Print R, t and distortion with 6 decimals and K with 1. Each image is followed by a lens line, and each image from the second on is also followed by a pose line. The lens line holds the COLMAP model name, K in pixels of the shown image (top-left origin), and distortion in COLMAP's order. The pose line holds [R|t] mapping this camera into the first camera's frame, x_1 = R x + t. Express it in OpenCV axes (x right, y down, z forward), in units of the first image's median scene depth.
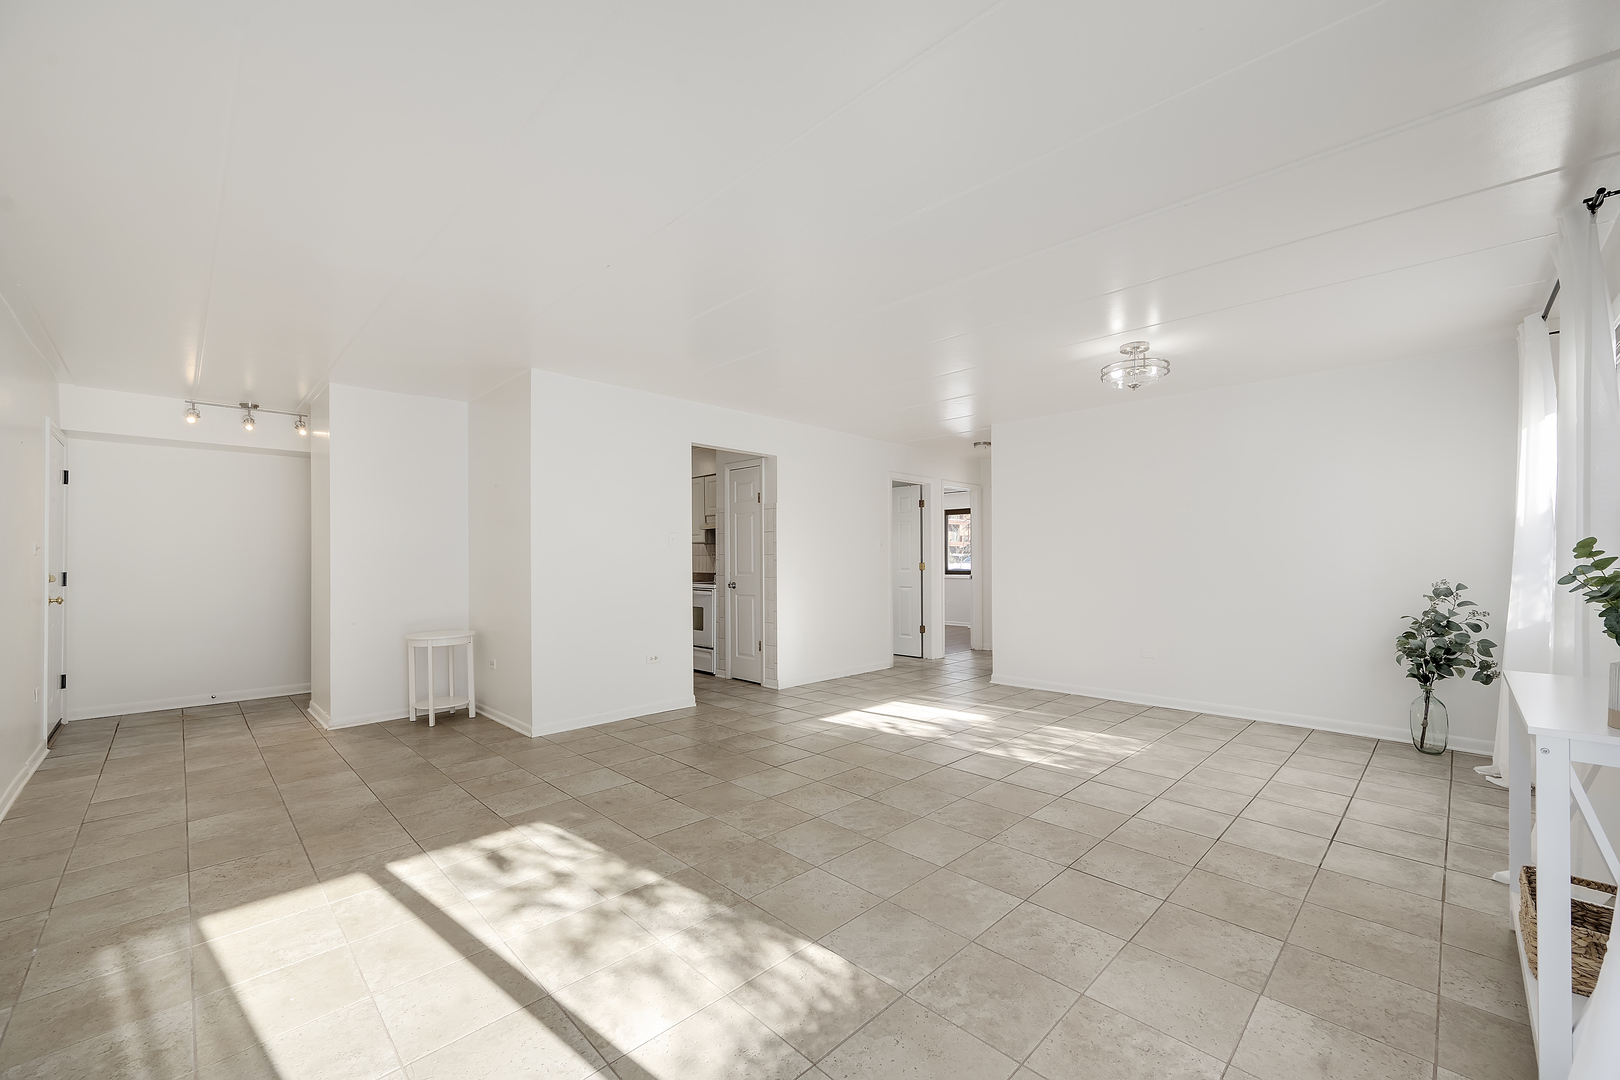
lens RADIAL K [[628.5, 0, 813.1], [0, 628.5, 560.3], [0, 0, 1]] dist [0.008638, -0.000011]
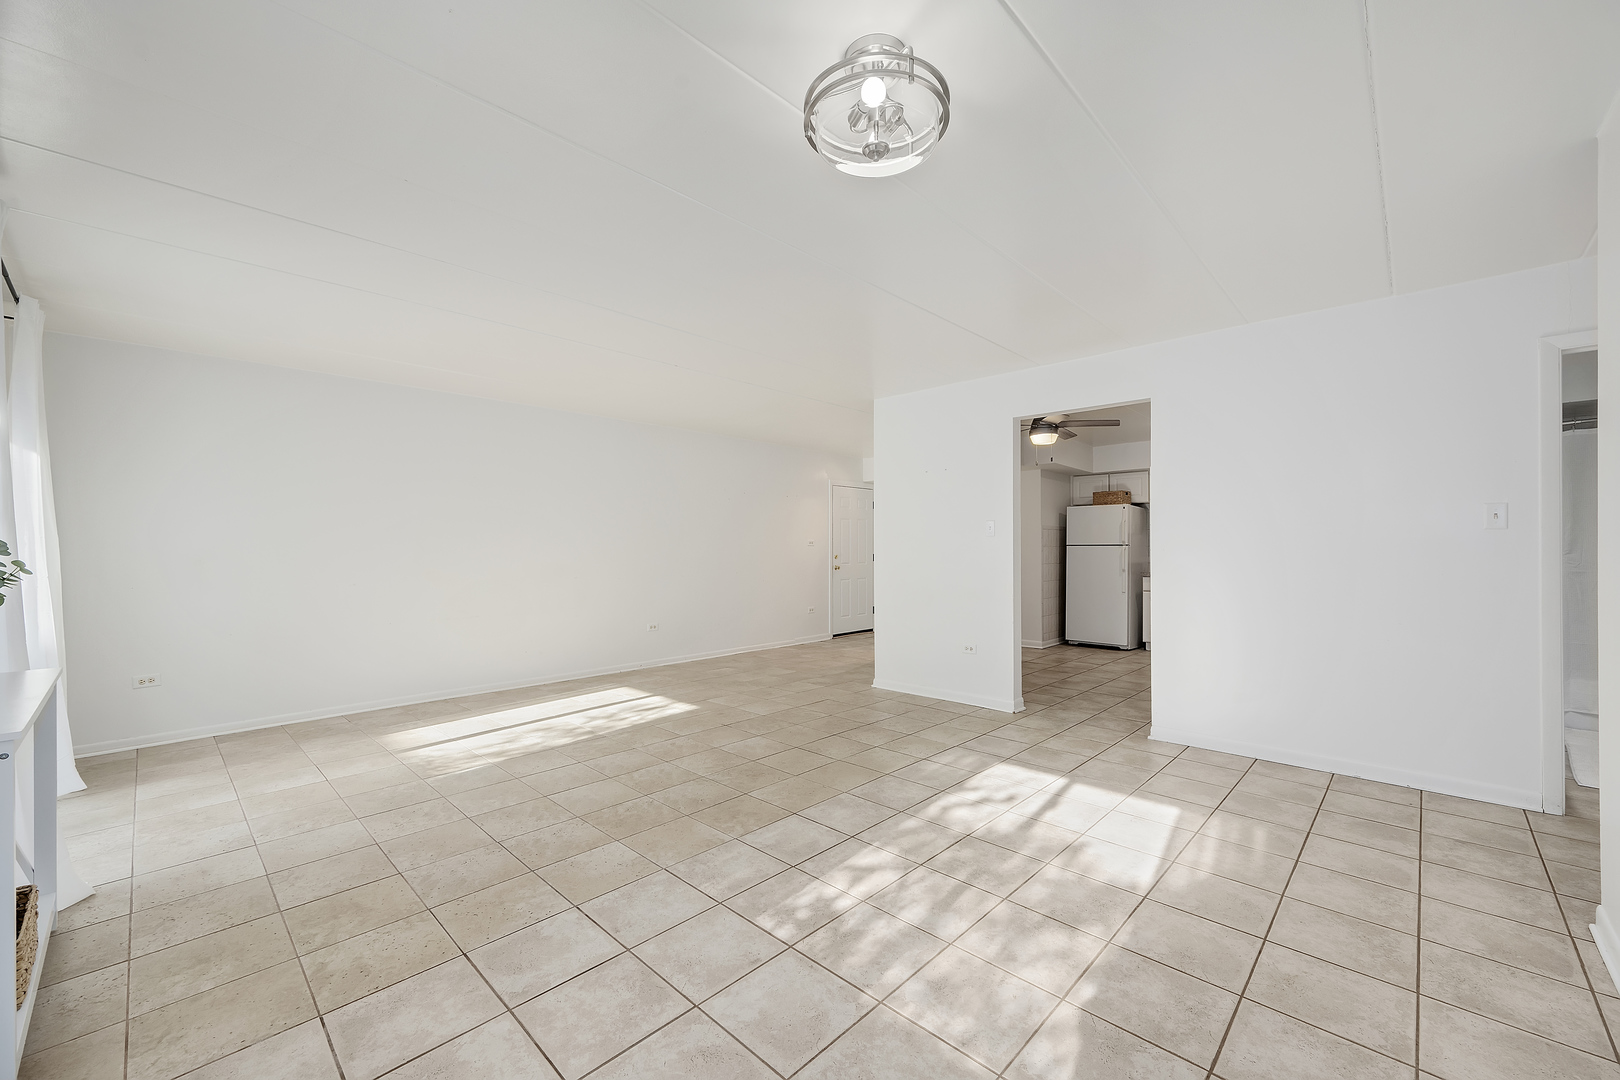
lens RADIAL K [[642.8, 0, 842.0], [0, 642.8, 549.5], [0, 0, 1]] dist [0.000546, 0.000185]
pose [[0.051180, -0.002009, -0.998687, 1.402592], [0.002793, 0.999994, -0.001869, -0.000270], [0.998686, -0.002693, 0.051186, 1.413451]]
